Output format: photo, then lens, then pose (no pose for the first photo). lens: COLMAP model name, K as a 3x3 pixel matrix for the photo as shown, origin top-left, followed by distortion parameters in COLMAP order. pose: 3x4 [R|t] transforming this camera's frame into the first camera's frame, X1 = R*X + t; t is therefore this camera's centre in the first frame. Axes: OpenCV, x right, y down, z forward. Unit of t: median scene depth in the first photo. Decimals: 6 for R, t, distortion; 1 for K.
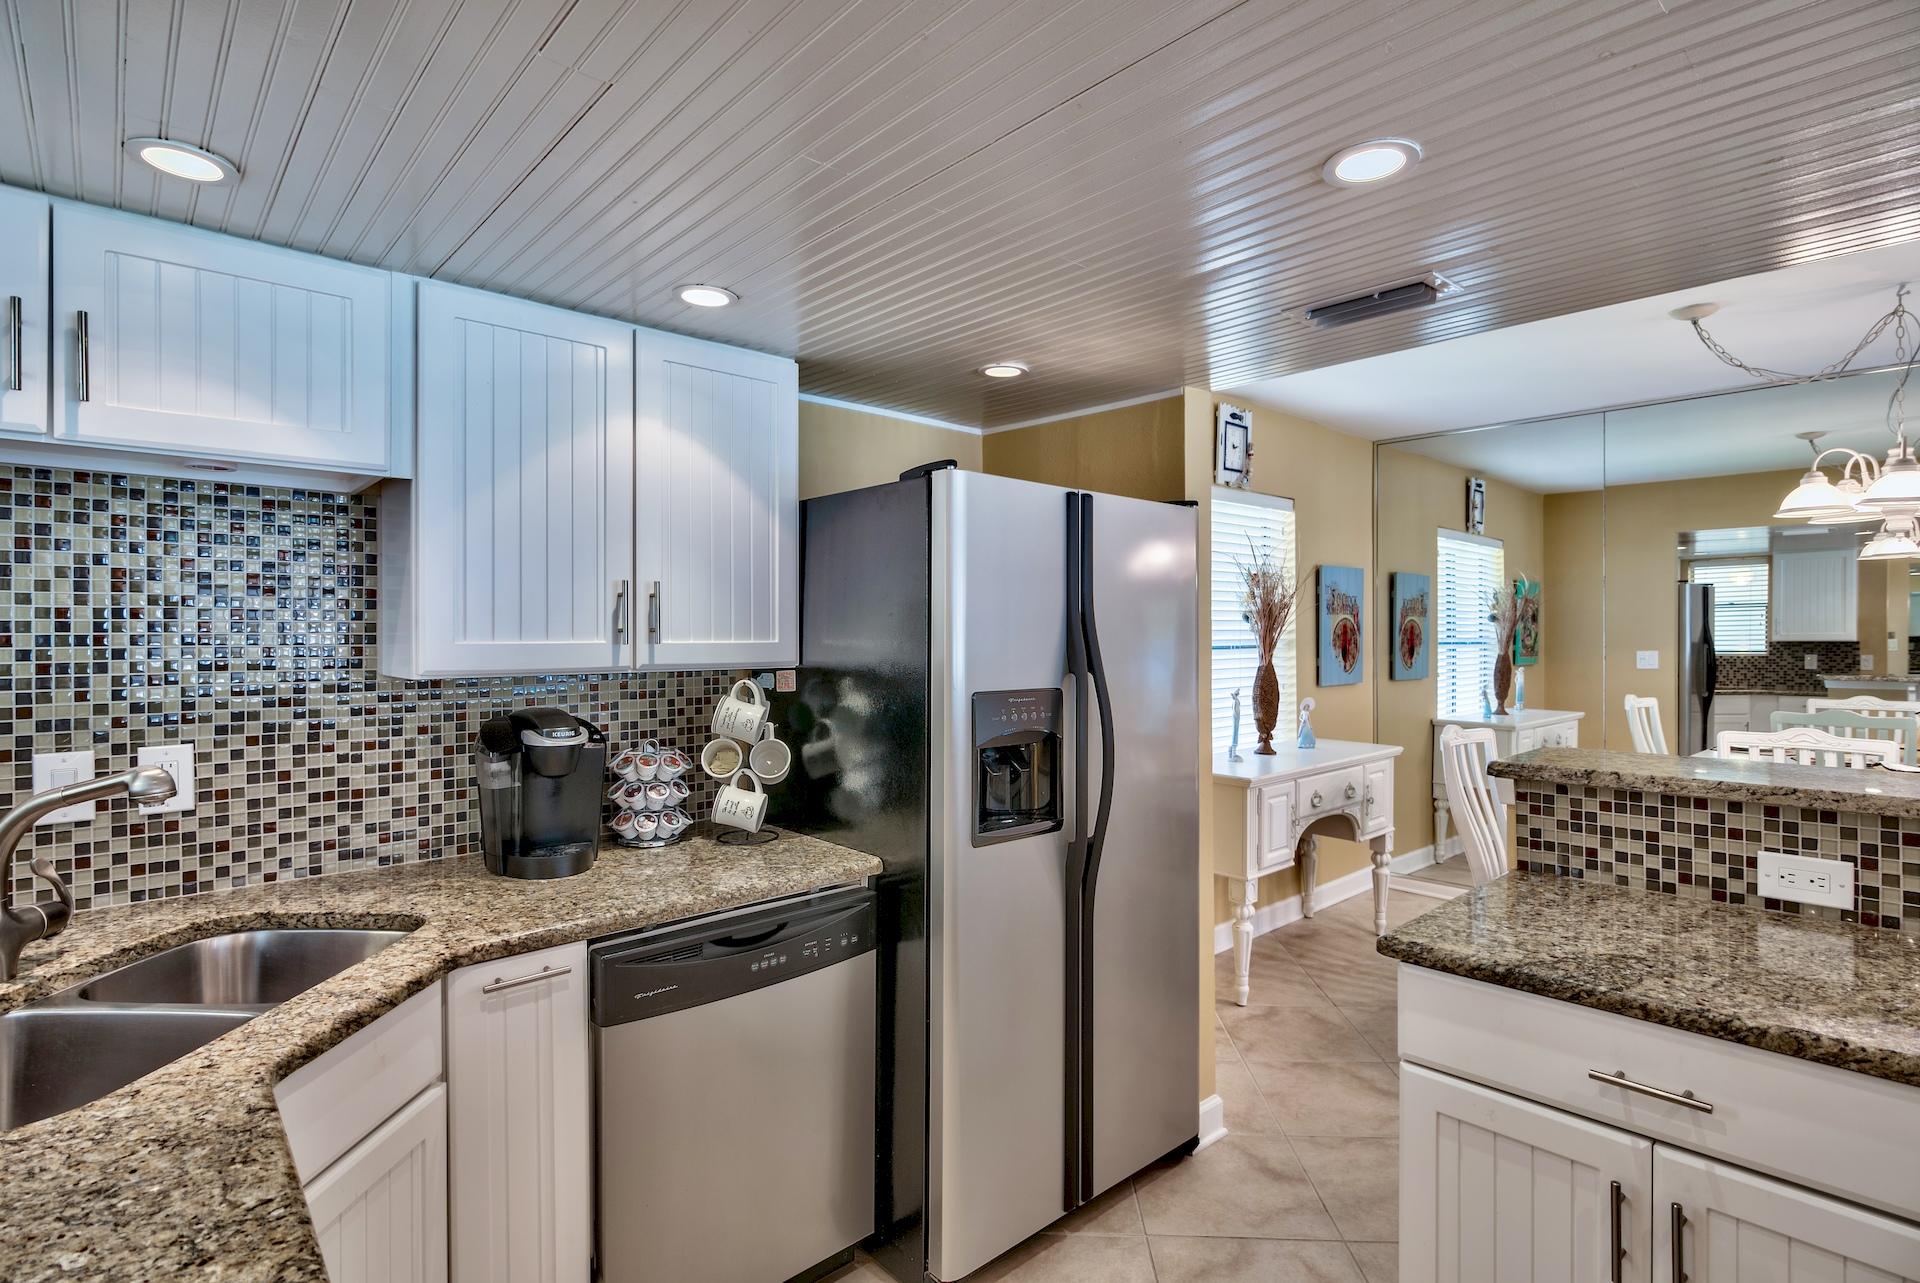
lens RADIAL K [[935.0, 0, 964.5], [0, 935.0, 630.0], [0, 0, 1]] dist [-0.002810, -0.002060]
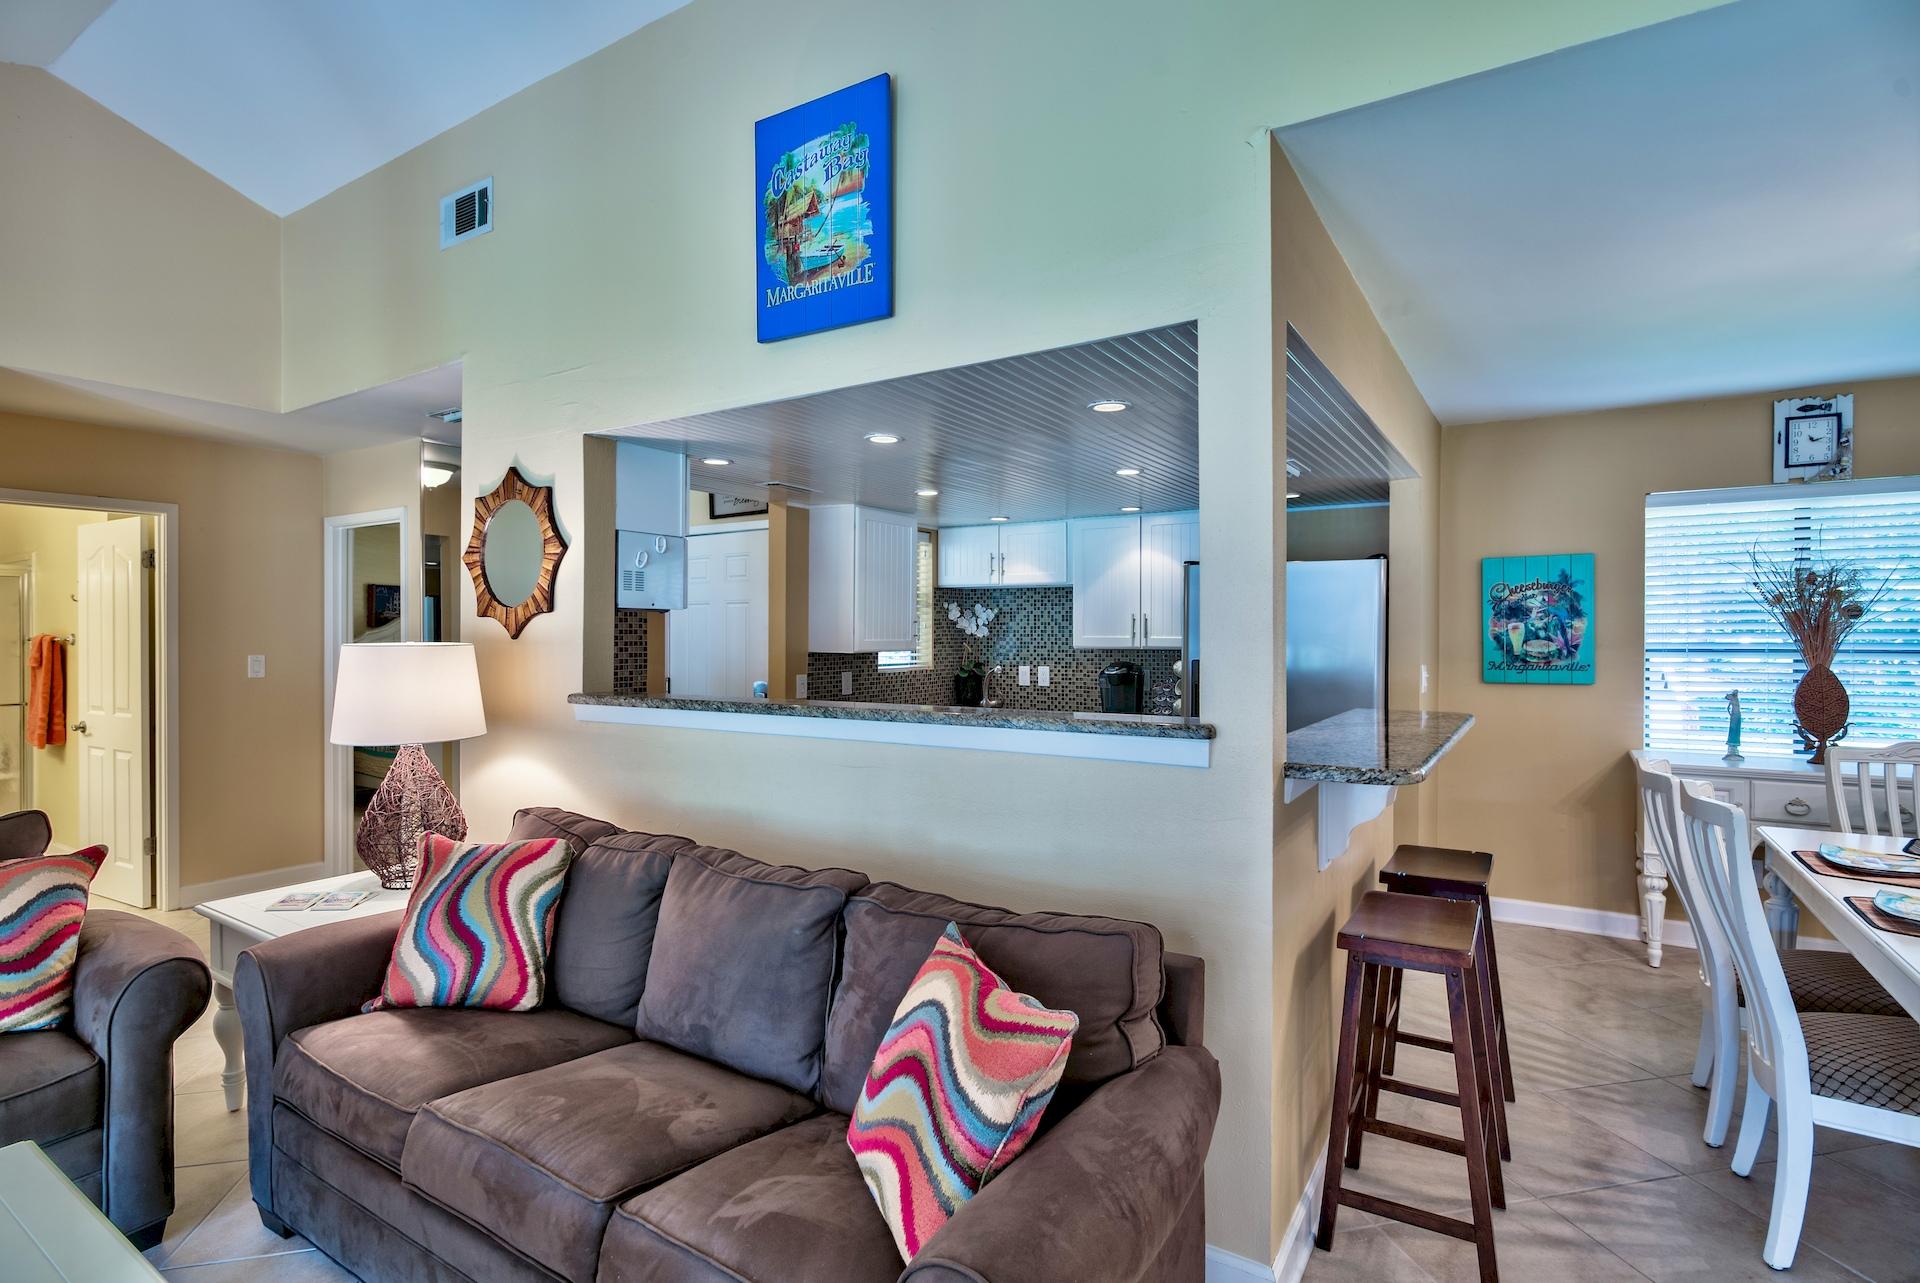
lens RADIAL K [[935.0, 0, 957.0], [0, 935.0, 637.4], [0, 0, 1]] dist [-0.002810, -0.002060]
pose [[0.267256, 0.009112, -0.963583, 2.215040], [0.001644, 0.999950, 0.009912, -0.015281], [0.963624, -0.004233, 0.267227, -0.204797]]
